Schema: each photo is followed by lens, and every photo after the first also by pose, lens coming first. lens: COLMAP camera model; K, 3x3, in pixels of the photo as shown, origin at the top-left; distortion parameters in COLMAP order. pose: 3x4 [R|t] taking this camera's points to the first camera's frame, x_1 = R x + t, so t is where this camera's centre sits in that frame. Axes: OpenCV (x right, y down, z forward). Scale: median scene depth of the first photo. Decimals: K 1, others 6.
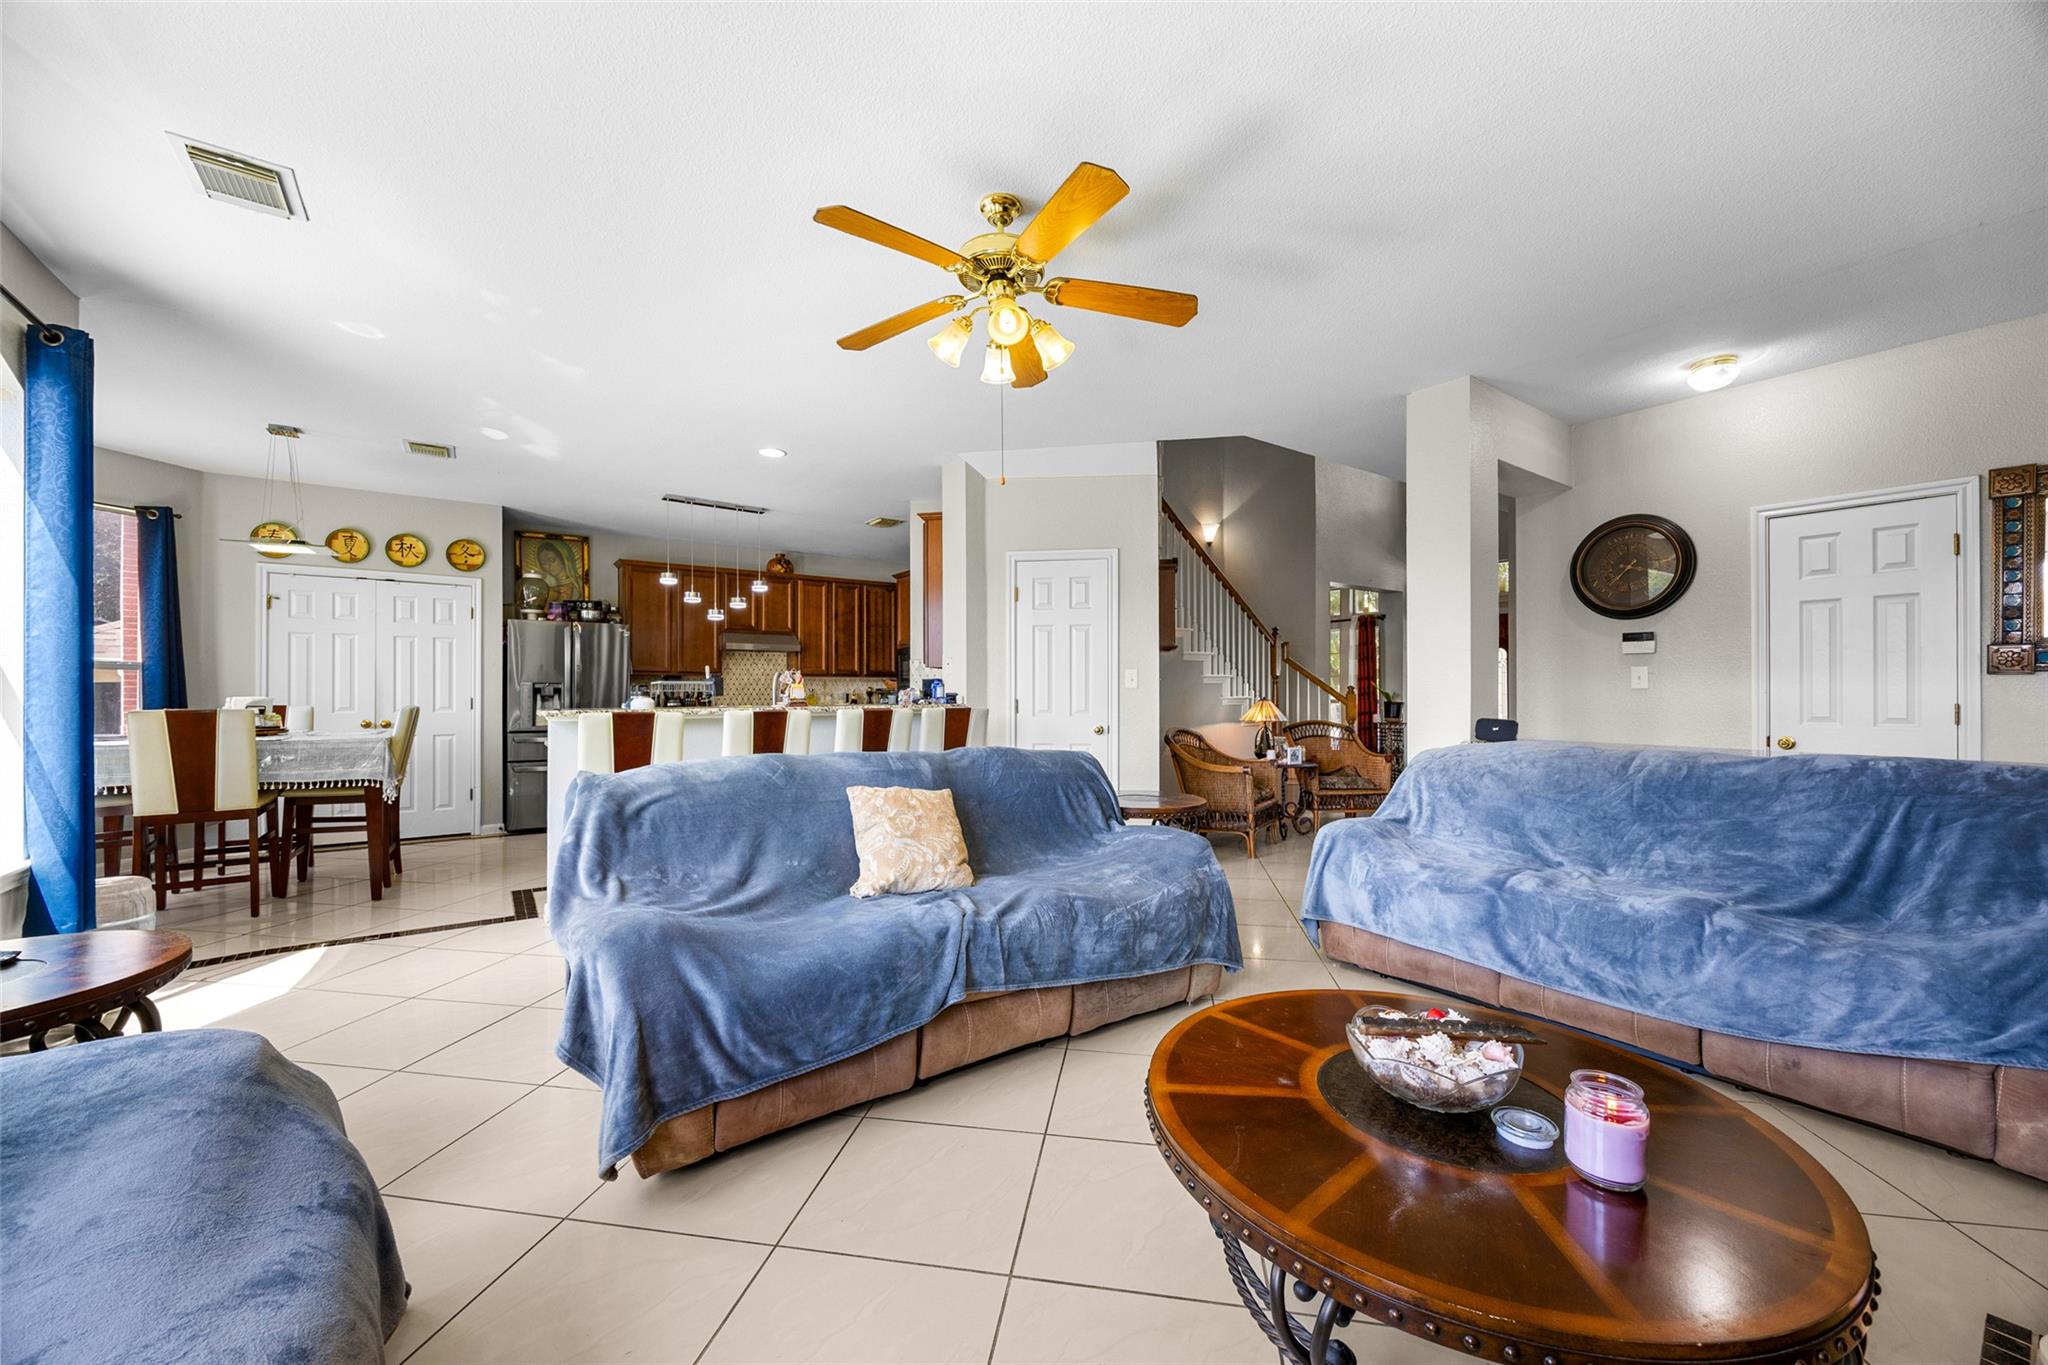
lens RADIAL K [[770.9, 0, 1020.0], [0, 770.9, 691.4], [0, 0, 1]] dist [-0.006335, -0.000201]
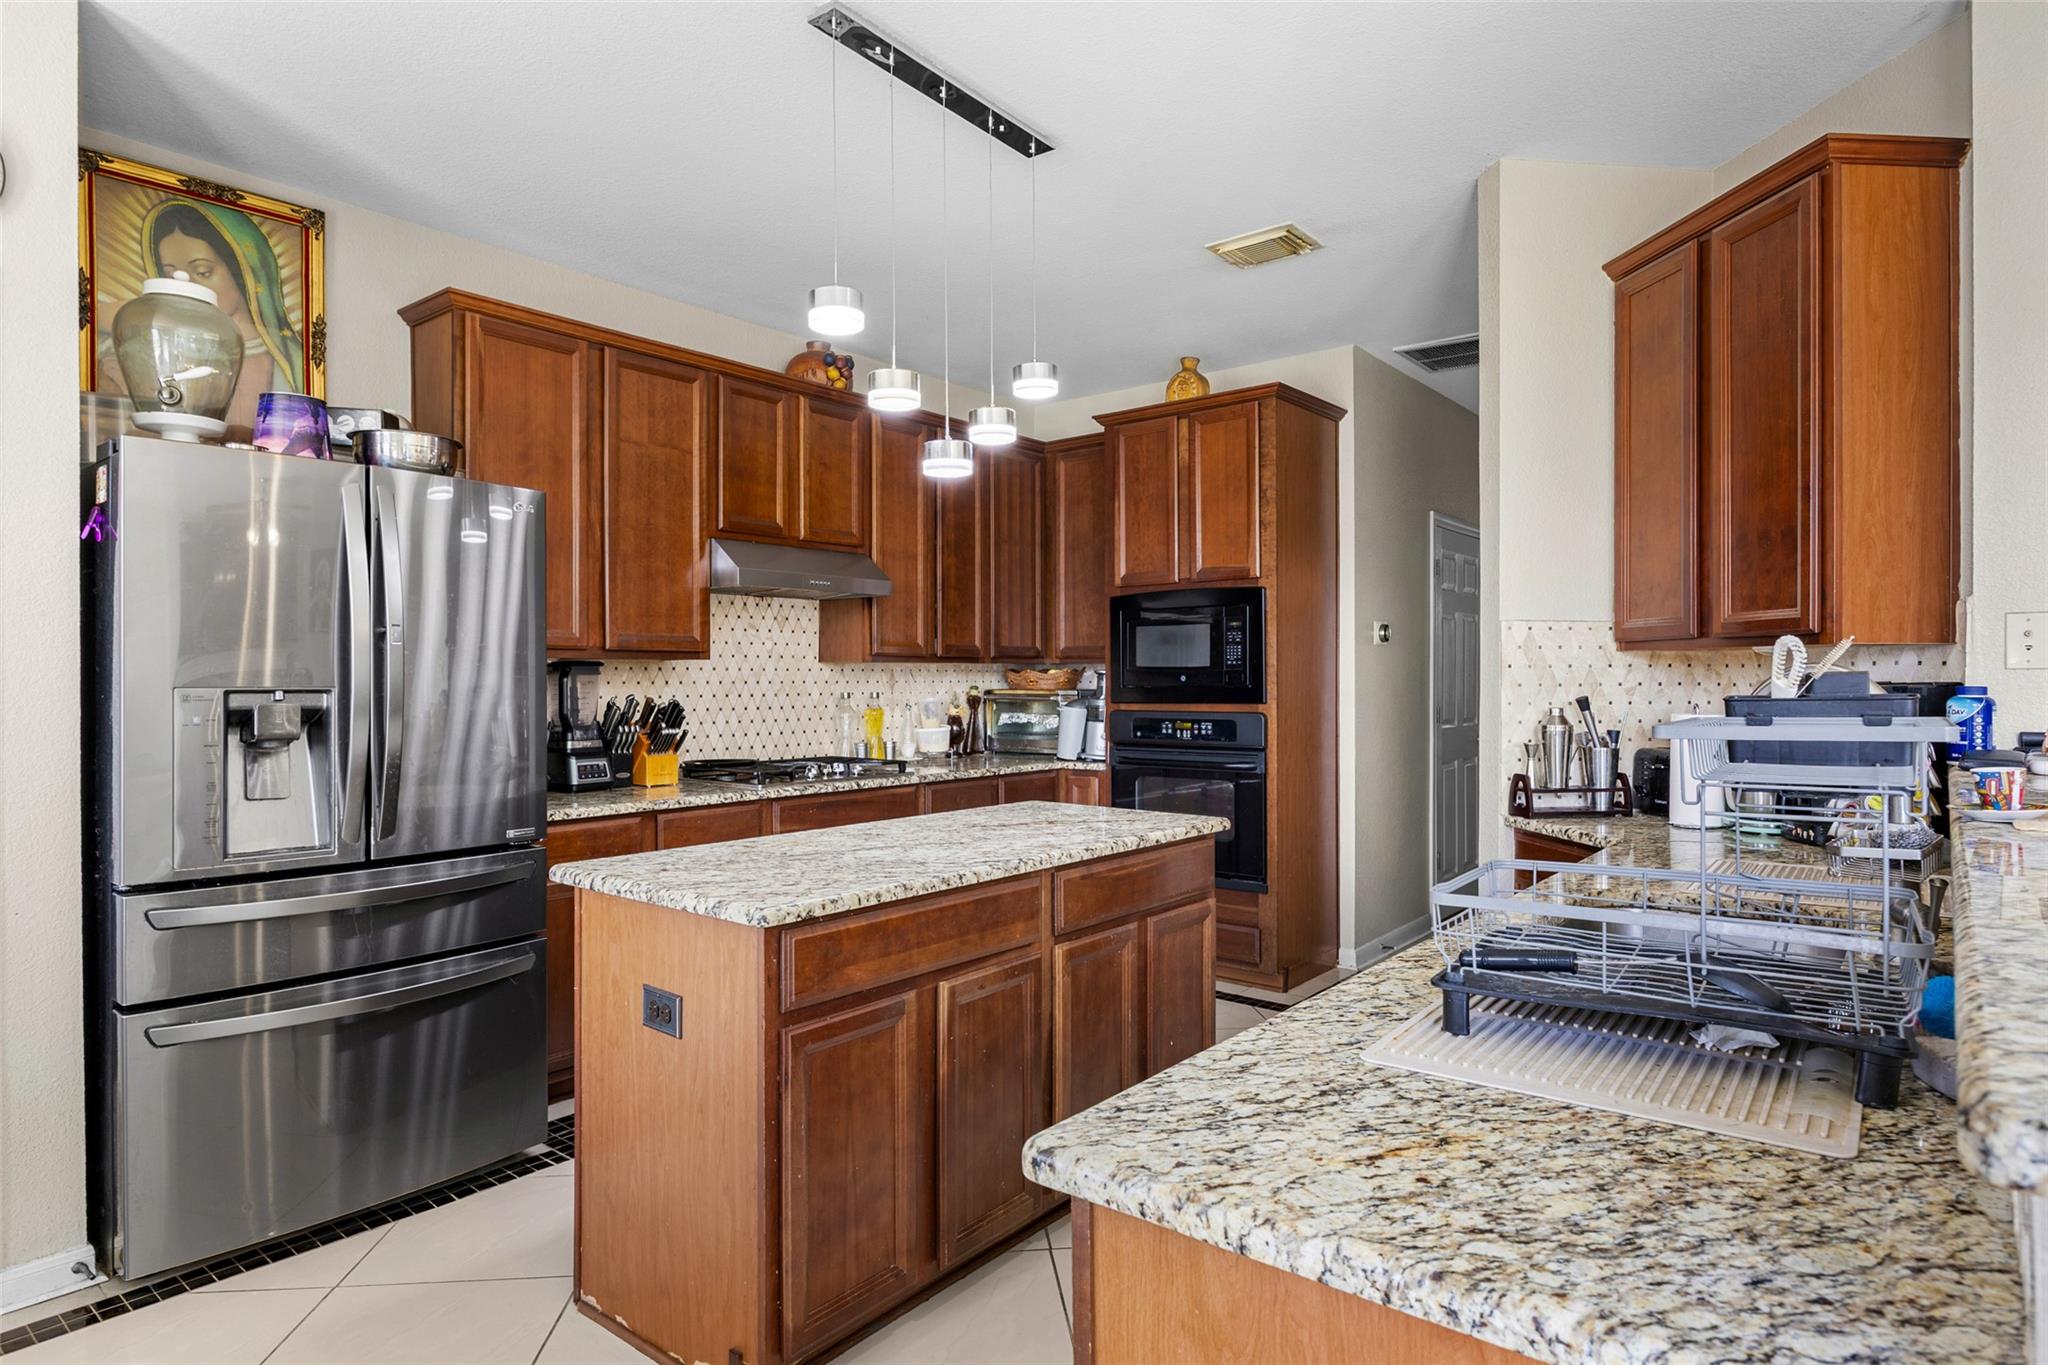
lens RADIAL K [[1130.9, 0, 1028.3], [0, 1130.9, 678.3], [0, 0, 1]] dist [-0.006933, -0.000618]
pose [[0.963329, 0.000403, 0.268321, -0.480939], [-0.001249, 0.999995, 0.002981, -0.016783], [-0.268319, -0.003206, 0.963325, 0.569864]]
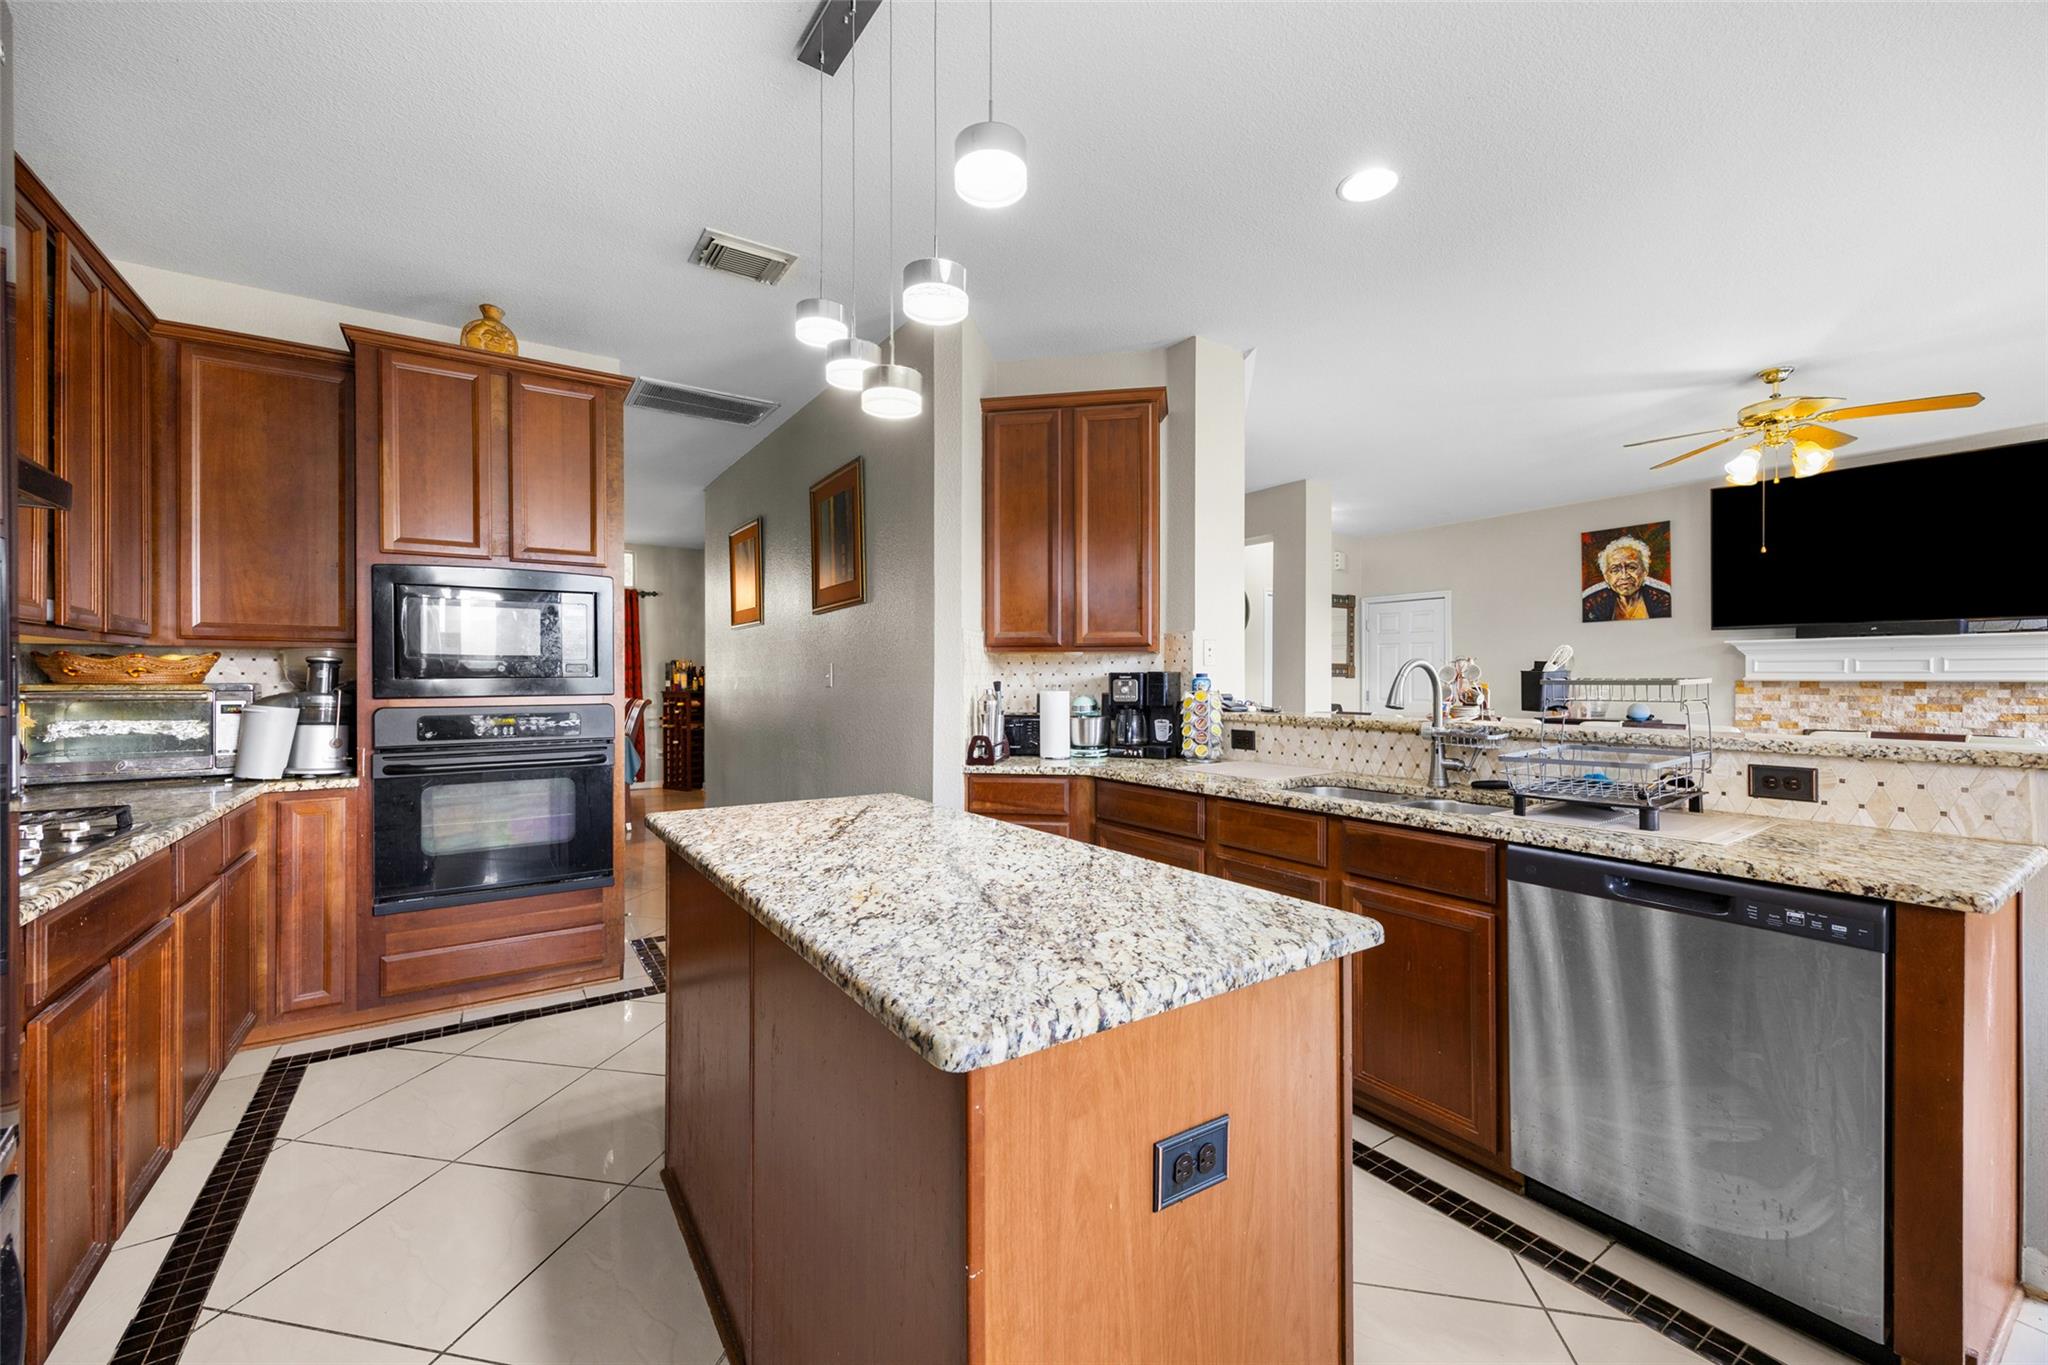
lens RADIAL K [[815.7, 0, 1024.0], [0, 815.7, 677.6], [0, 0, 1]] dist [0.006622, -0.001086]
pose [[0.033427, 0.003069, 0.999436, -0.650575], [-0.001351, 0.999995, -0.003025, -0.007823], [-0.999440, -0.001249, 0.033431, 0.947201]]
